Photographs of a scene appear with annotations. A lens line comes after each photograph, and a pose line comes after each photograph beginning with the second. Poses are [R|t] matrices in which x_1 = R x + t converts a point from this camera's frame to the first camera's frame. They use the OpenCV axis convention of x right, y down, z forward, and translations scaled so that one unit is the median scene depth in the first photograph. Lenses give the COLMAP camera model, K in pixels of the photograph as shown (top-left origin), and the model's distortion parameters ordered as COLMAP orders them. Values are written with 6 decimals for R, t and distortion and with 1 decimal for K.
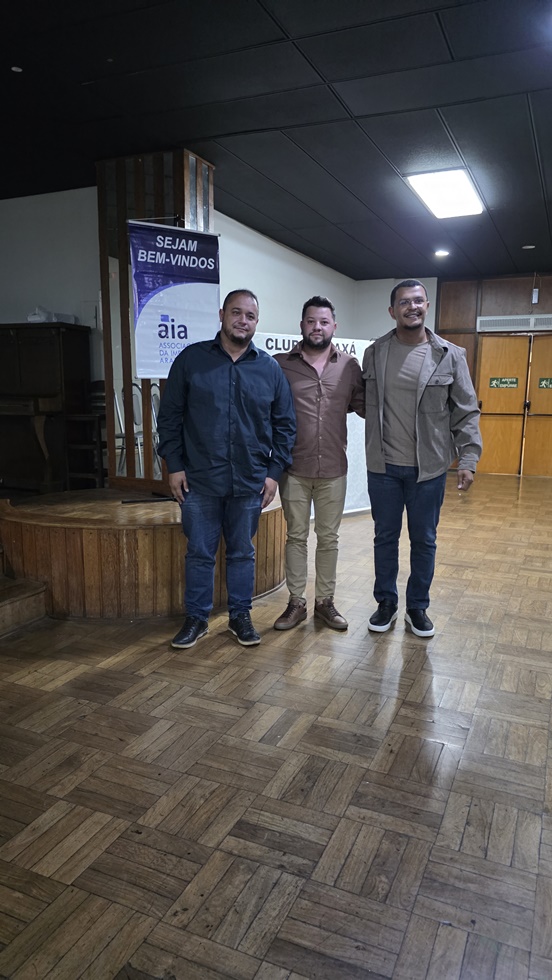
lens RADIAL K [[656.8, 0, 278.7], [0, 656.8, 500.8], [0, 0, 1]] dist [0.053225, -0.055622]
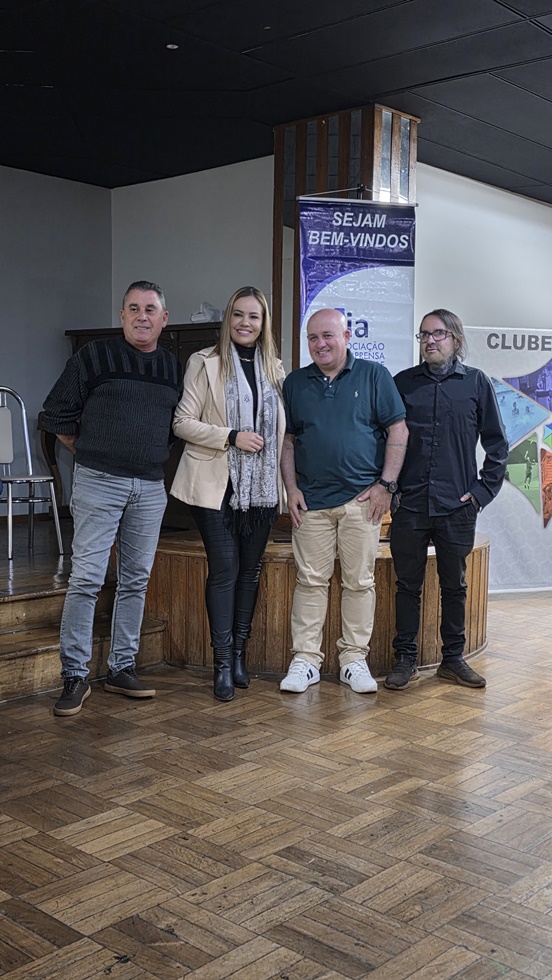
lens RADIAL K [[1030.4, 0, 270.7], [0, 1030.4, 488.3], [0, 0, 1]] dist [0.095457, -0.135331]
pose [[0.947424, 0.026630, -0.318872, 0.151391], [-0.058424, 0.994176, -0.090558, 0.051196], [0.314603, 0.104427, 0.943462, -0.175603]]
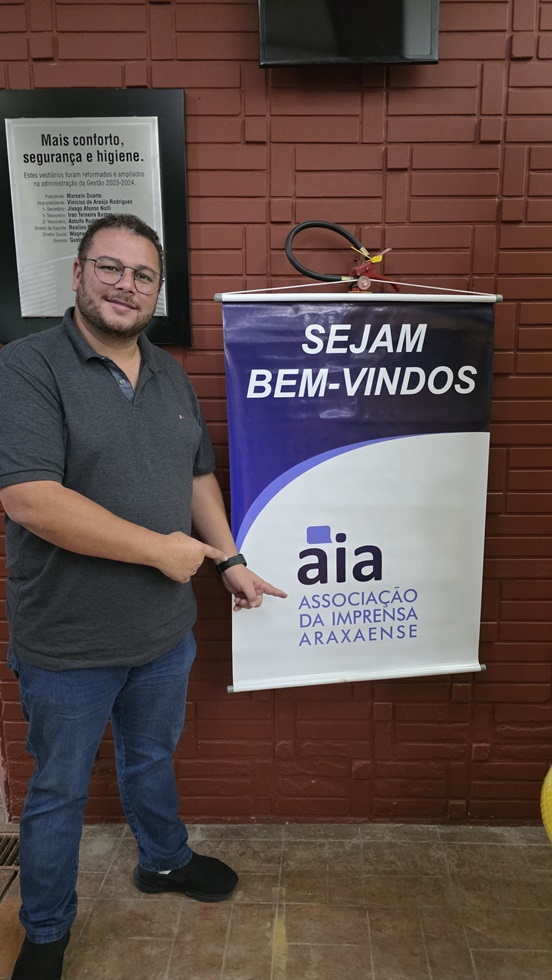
lens RADIAL K [[654.3, 0, 293.4], [0, 654.3, 490.9], [0, 0, 1]] dist [0.065920, -0.061213]
pose [[0.867601, 0.093059, -0.488475, -0.003288], [-0.084972, 0.995629, 0.038755, -0.316420], [0.489947, 0.007883, 0.871717, 0.667133]]
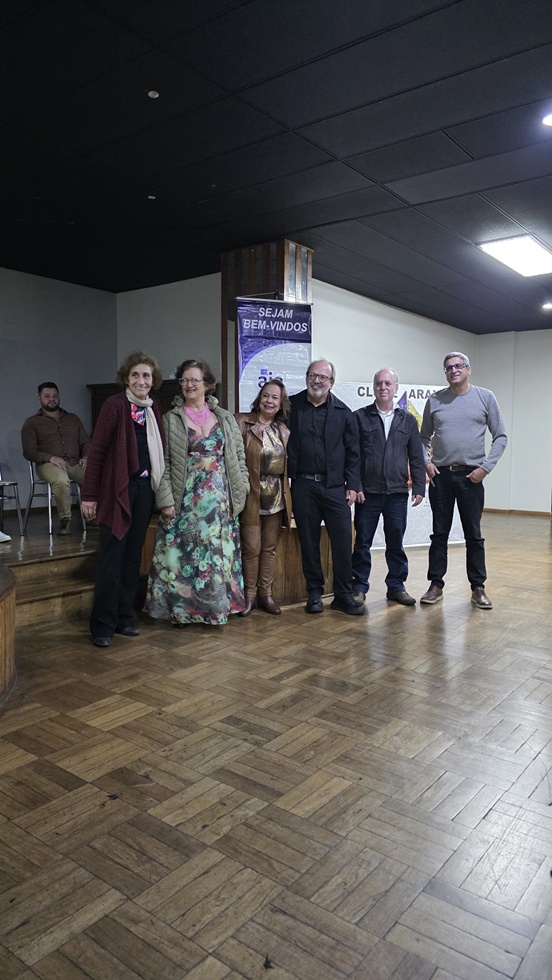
lens RADIAL K [[649.1, 0, 279.0], [0, 649.1, 487.7], [0, 0, 1]] dist [0.061654, -0.063120]
pose [[0.970097, 0.014417, -0.242291, 0.153496], [-0.039111, 0.994474, -0.097421, 0.057043], [0.239547, 0.103984, 0.965300, -0.146446]]
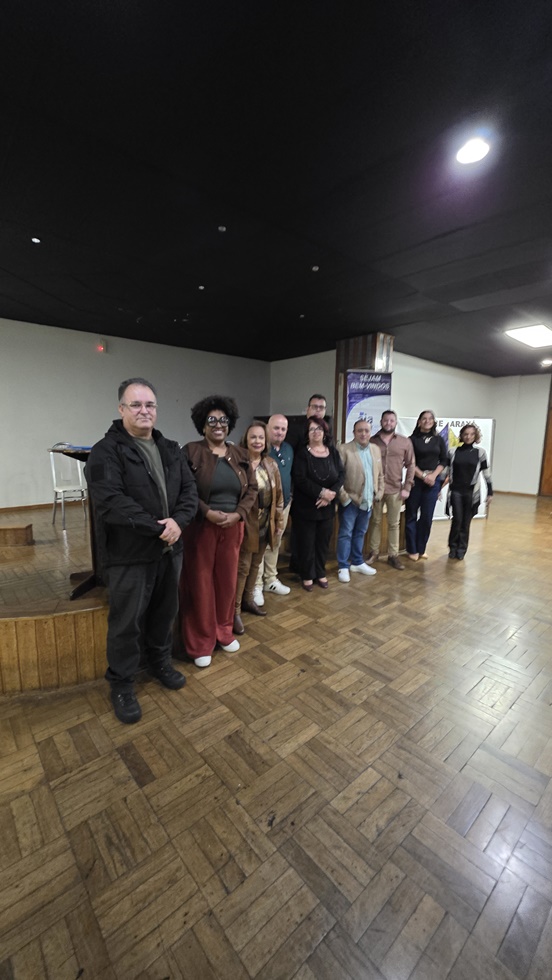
lens RADIAL K [[389.8, 0, 276.0], [0, 389.8, 490.0], [0, 0, 1]] dist [-0.001895, 0.000006]
pose [[0.907972, 0.065667, -0.413853, 0.105789], [-0.077535, 0.996918, -0.011925, -0.003050], [0.411795, 0.042915, 0.910265, -0.215749]]
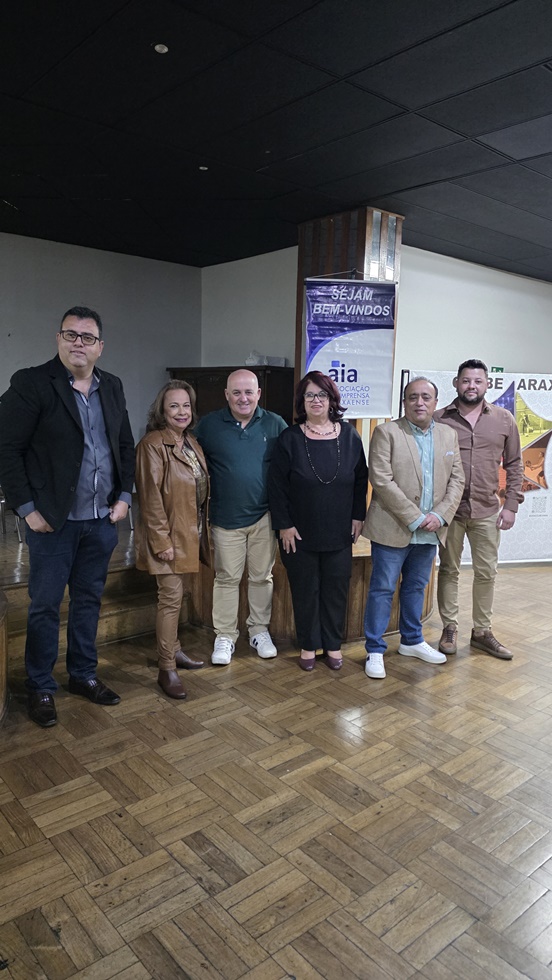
lens RADIAL K [[654.4, 0, 273.0], [0, 654.4, 493.6], [0, 0, 1]] dist [0.062880, -0.057528]
pose [[0.901278, 0.074451, -0.426795, 0.211102], [-0.089497, 0.995870, -0.015272, -0.039161], [0.423896, 0.051961, 0.904219, -0.005173]]
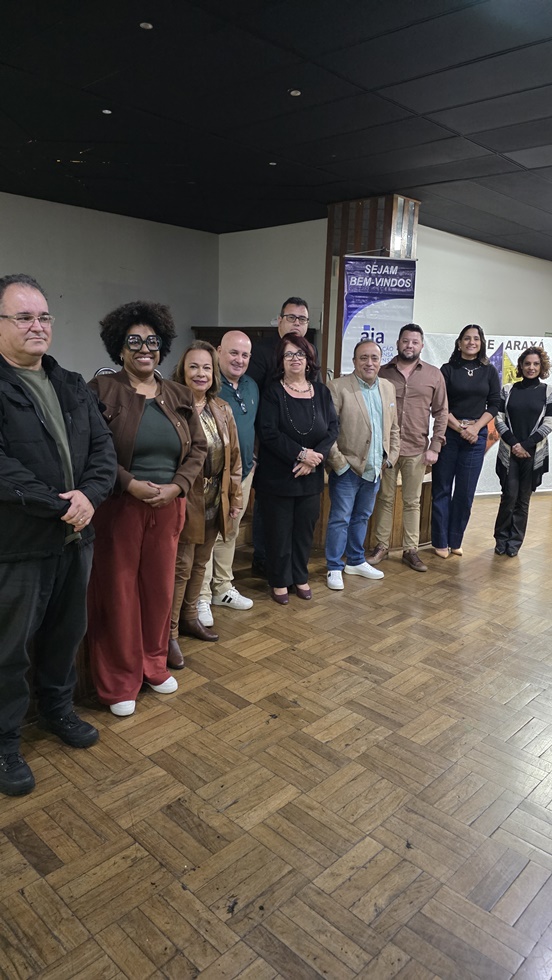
lens RADIAL K [[649.1, 0, 279.0], [0, 649.1, 487.7], [0, 0, 1]] dist [0.061654, -0.063120]
pose [[0.938322, 0.089431, -0.333997, 0.122223], [-0.080296, 0.995924, 0.041086, -0.002332], [0.336310, -0.011733, 0.941678, -0.270024]]
